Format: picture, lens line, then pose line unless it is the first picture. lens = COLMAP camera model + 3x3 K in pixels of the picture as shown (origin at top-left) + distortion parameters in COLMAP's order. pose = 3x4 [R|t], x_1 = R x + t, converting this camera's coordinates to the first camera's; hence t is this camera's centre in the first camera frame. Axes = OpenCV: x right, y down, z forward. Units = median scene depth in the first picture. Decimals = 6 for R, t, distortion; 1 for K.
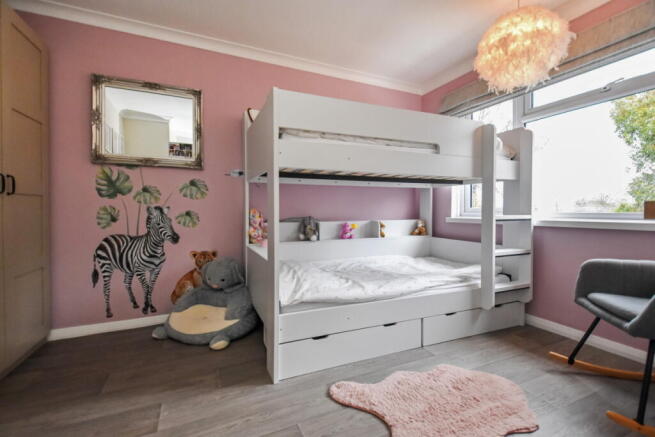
lens RADIAL K [[291.1, 0, 325.5], [0, 291.1, 208.4], [0, 0, 1]] dist [0.002846, -0.000331]
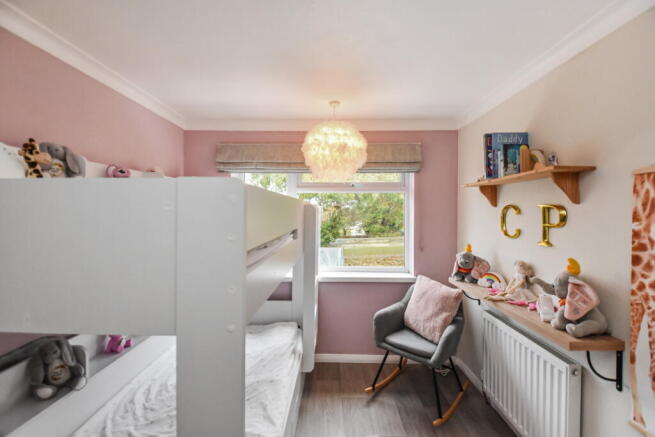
lens RADIAL K [[291.1, 0, 325.5], [0, 291.1, 208.4], [0, 0, 1]] dist [0.002846, -0.000331]
pose [[0.433442, 0.001243, 0.901180, -0.477455], [0.004051, 0.999986, -0.003328, -0.309121], [-0.901172, 0.005093, 0.433431, 0.529769]]
